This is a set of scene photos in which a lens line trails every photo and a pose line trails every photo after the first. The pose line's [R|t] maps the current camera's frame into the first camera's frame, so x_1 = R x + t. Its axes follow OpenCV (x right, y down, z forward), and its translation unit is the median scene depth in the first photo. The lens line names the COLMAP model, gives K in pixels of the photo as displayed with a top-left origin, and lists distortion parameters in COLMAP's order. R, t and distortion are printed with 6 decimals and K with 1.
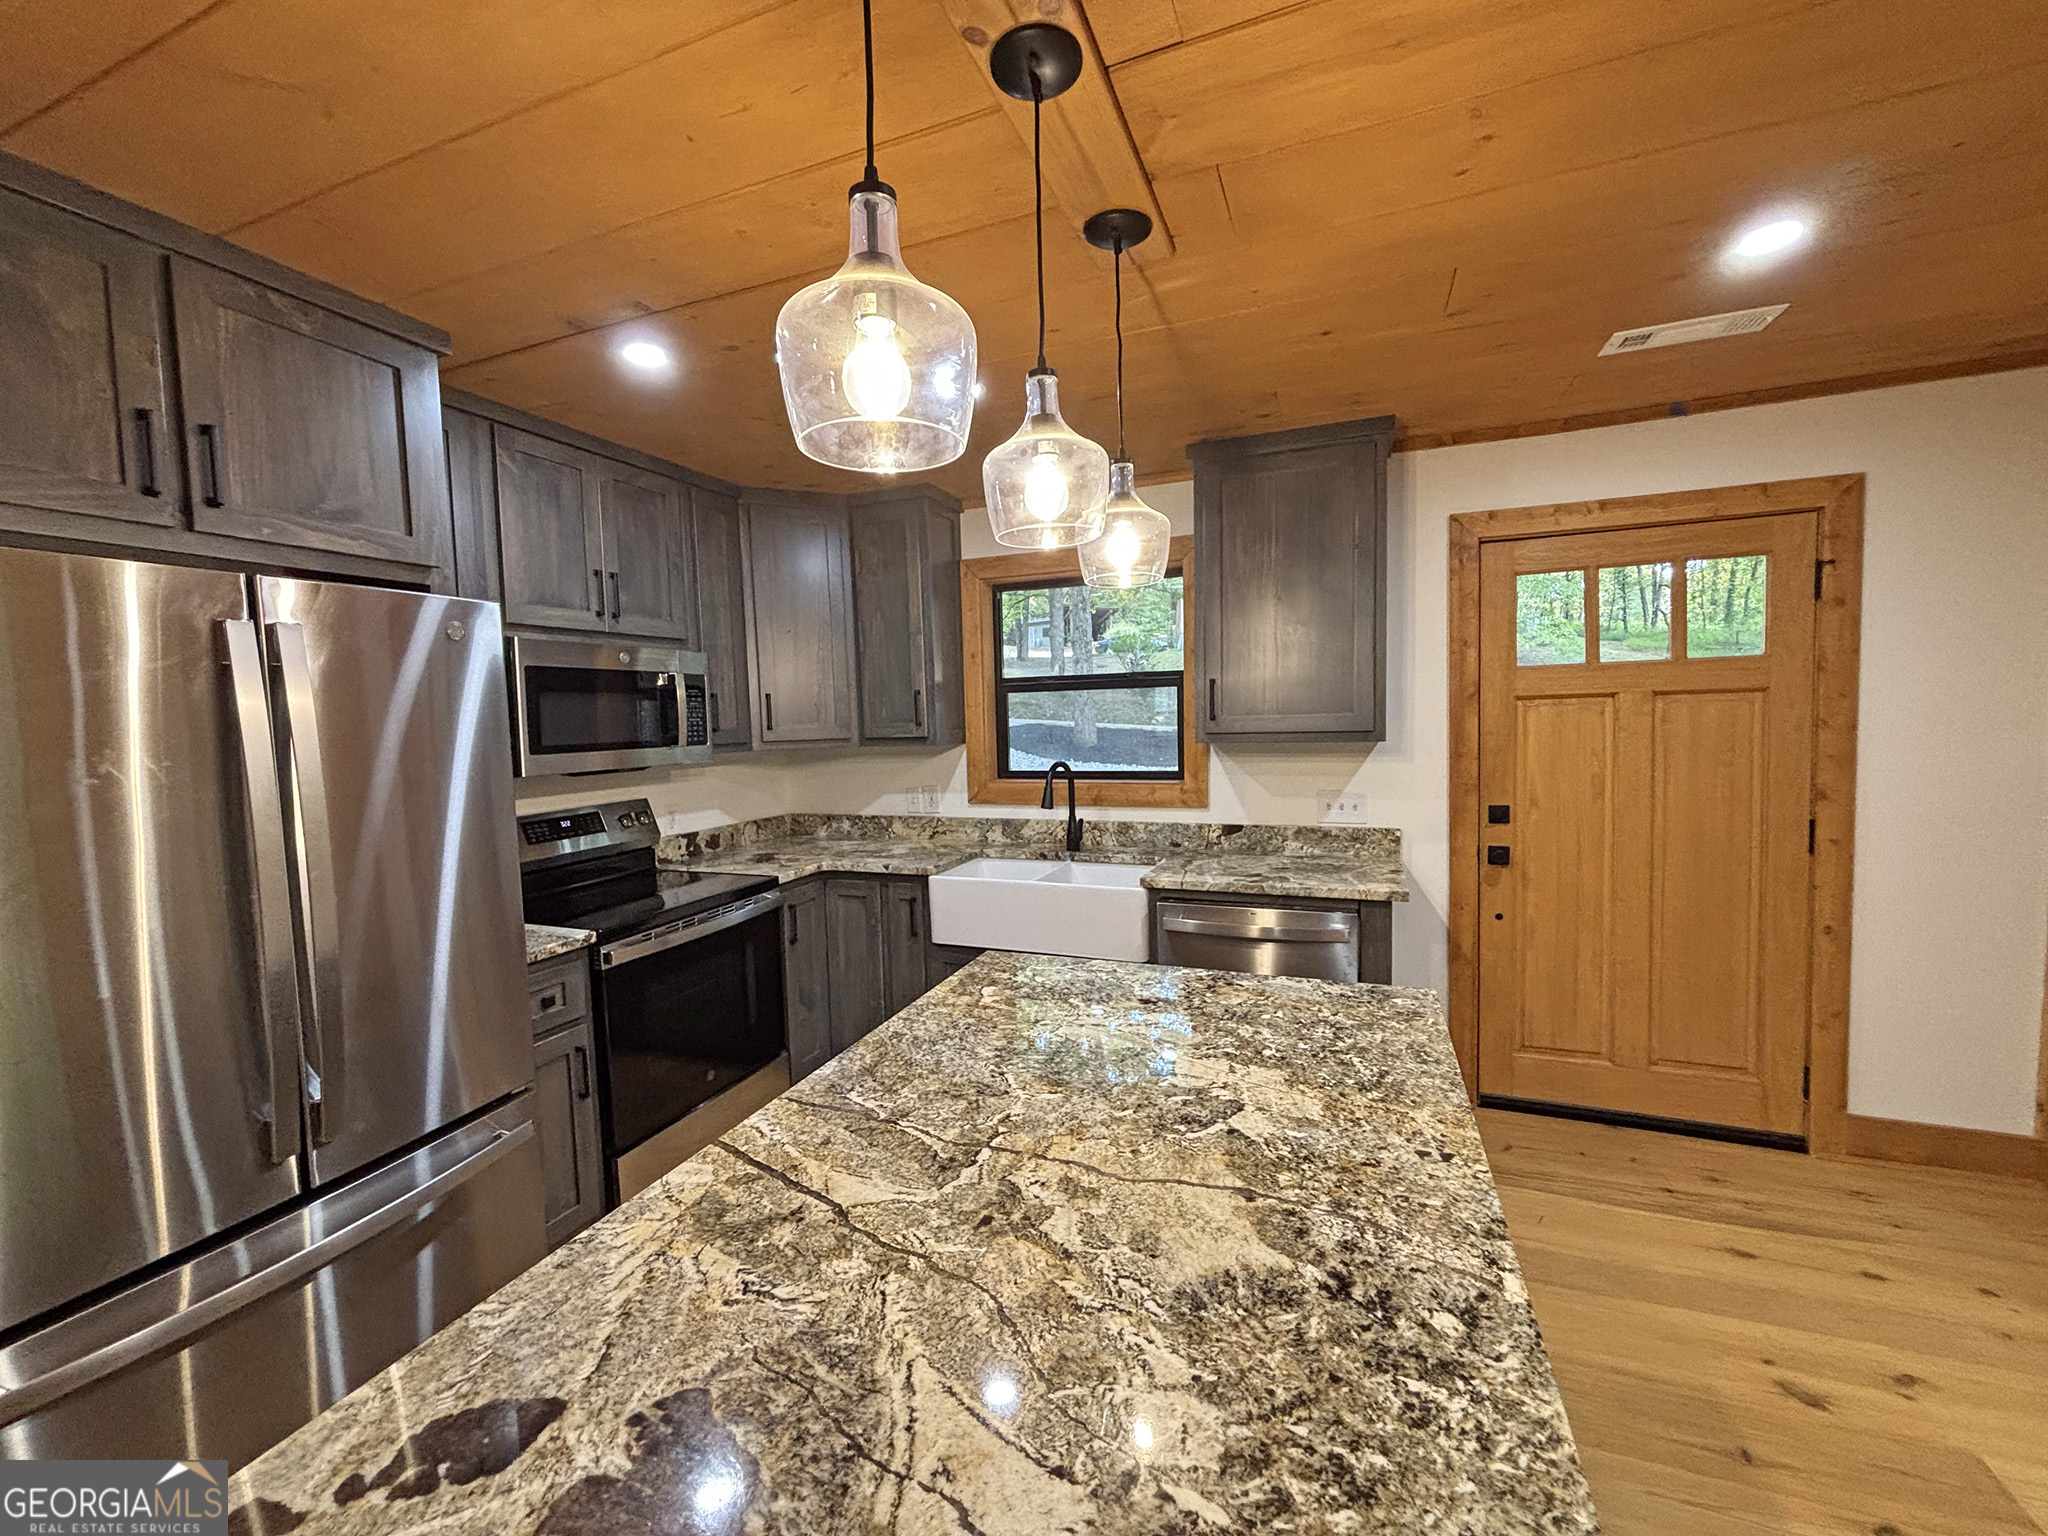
lens RADIAL K [[826.0, 0, 1022.0], [0, 826.0, 760.6], [0, 0, 1]] dist [-0.001033, -0.000182]
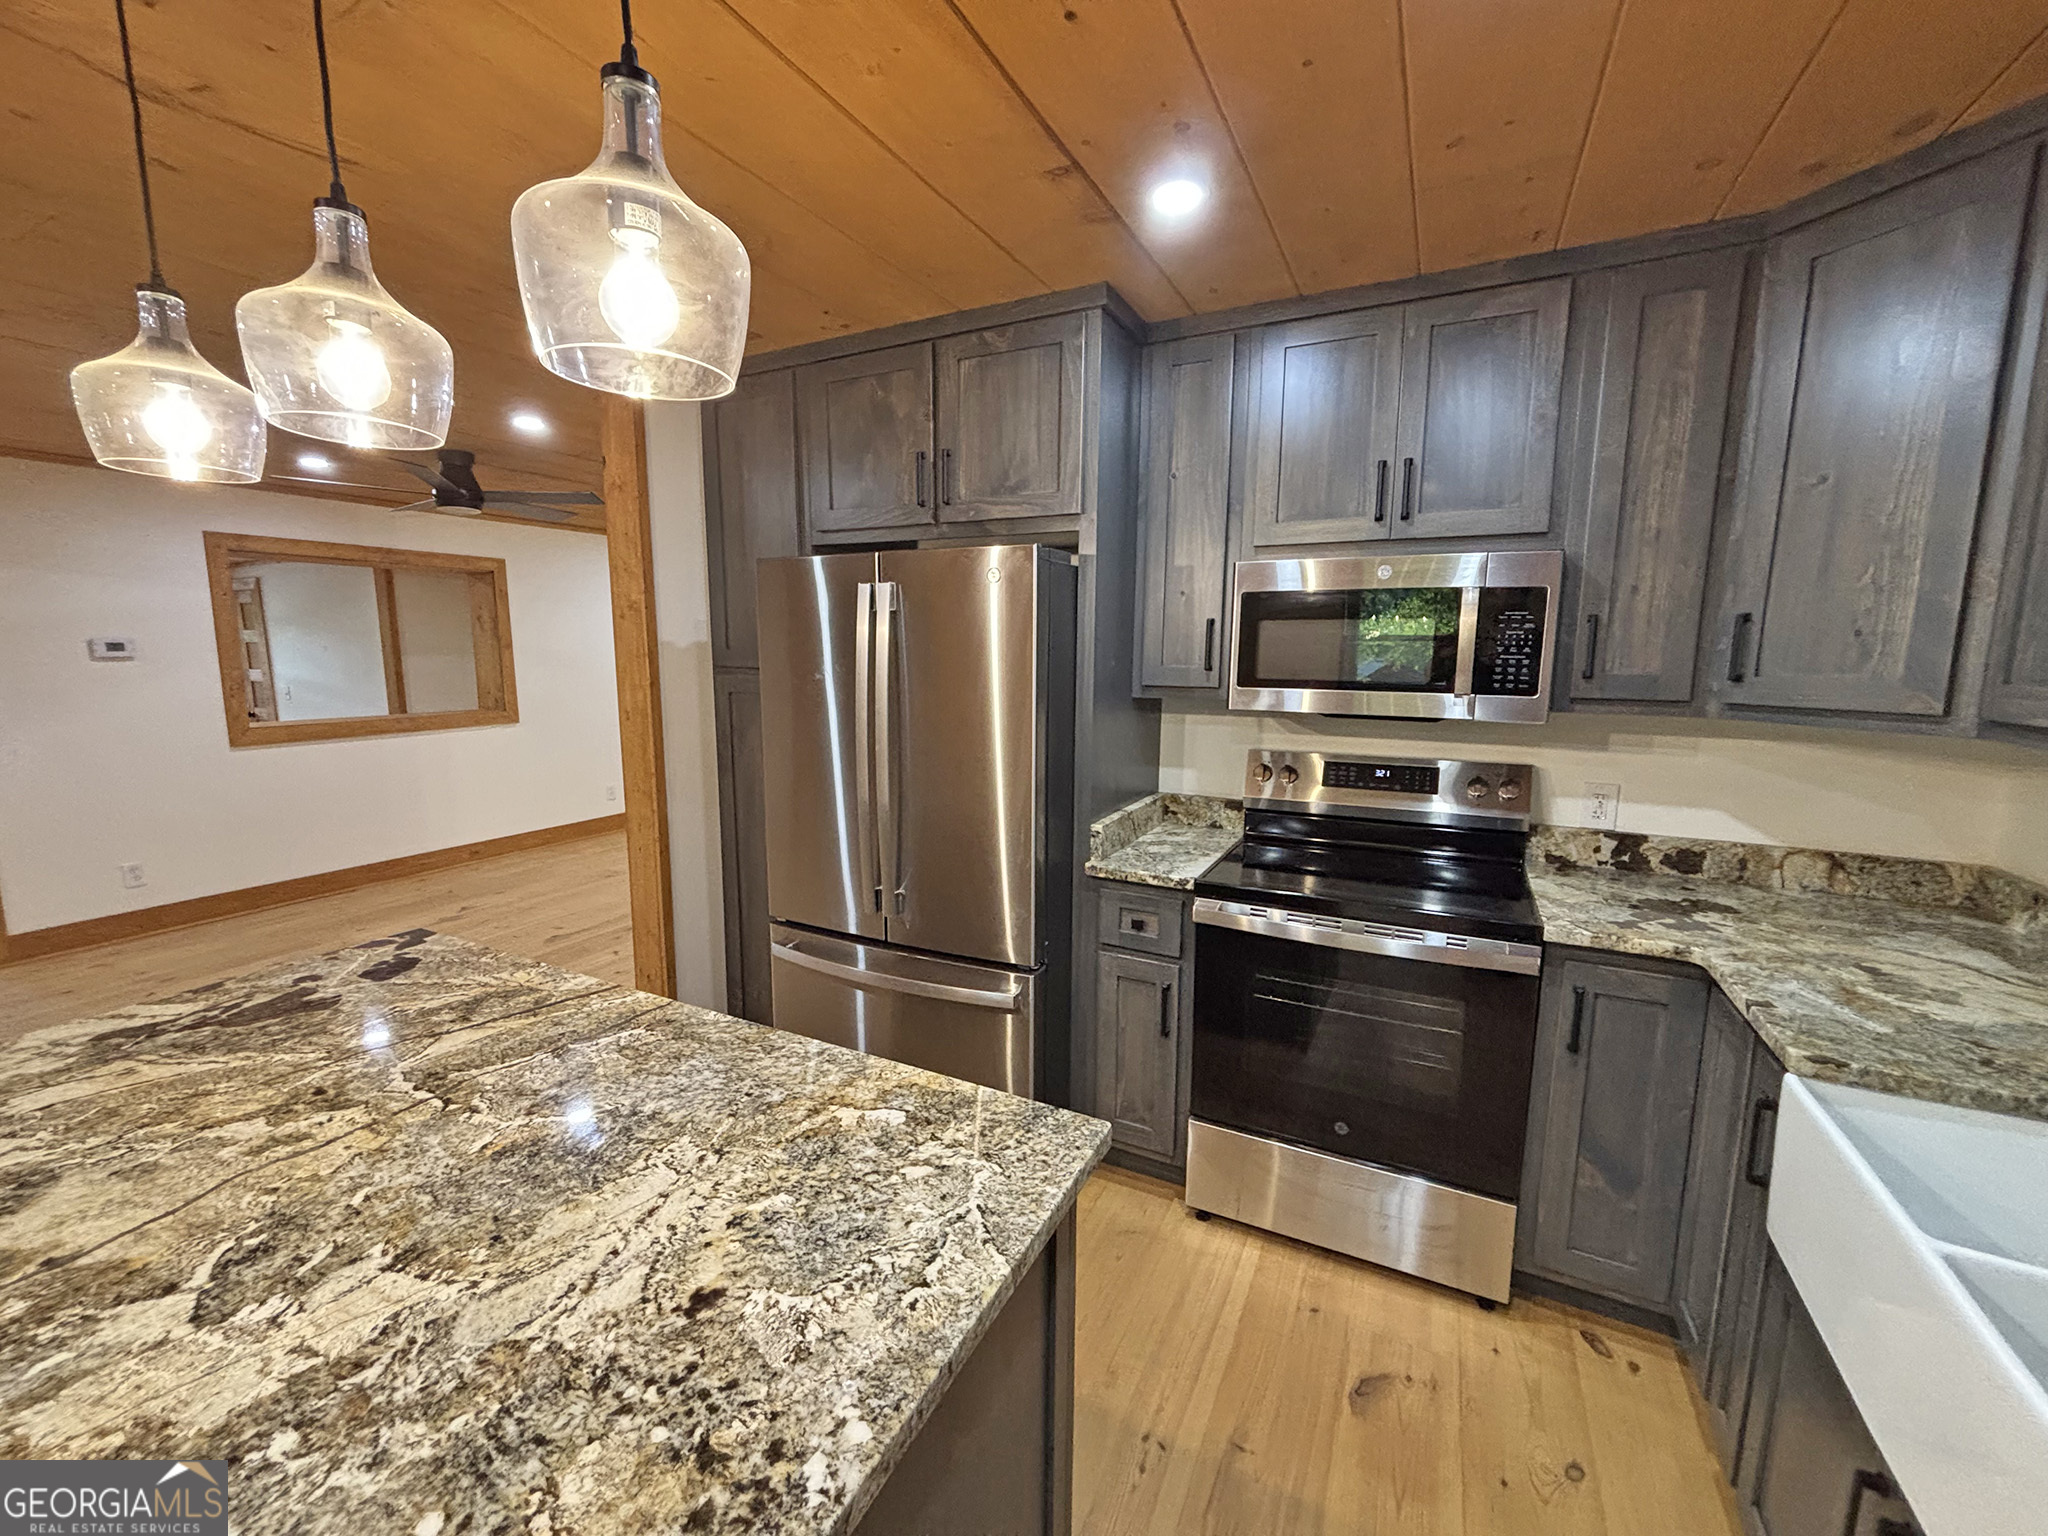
lens RADIAL K [[821.8, 0, 1021.2], [0, 821.8, 767.3], [0, 0, 1]] dist [-0.002008, -0.000103]
pose [[-0.097270, 0.175003, -0.979751, 0.367355], [-0.062383, 0.981412, 0.181493, -0.069997], [0.993301, 0.078773, -0.084545, 0.815367]]
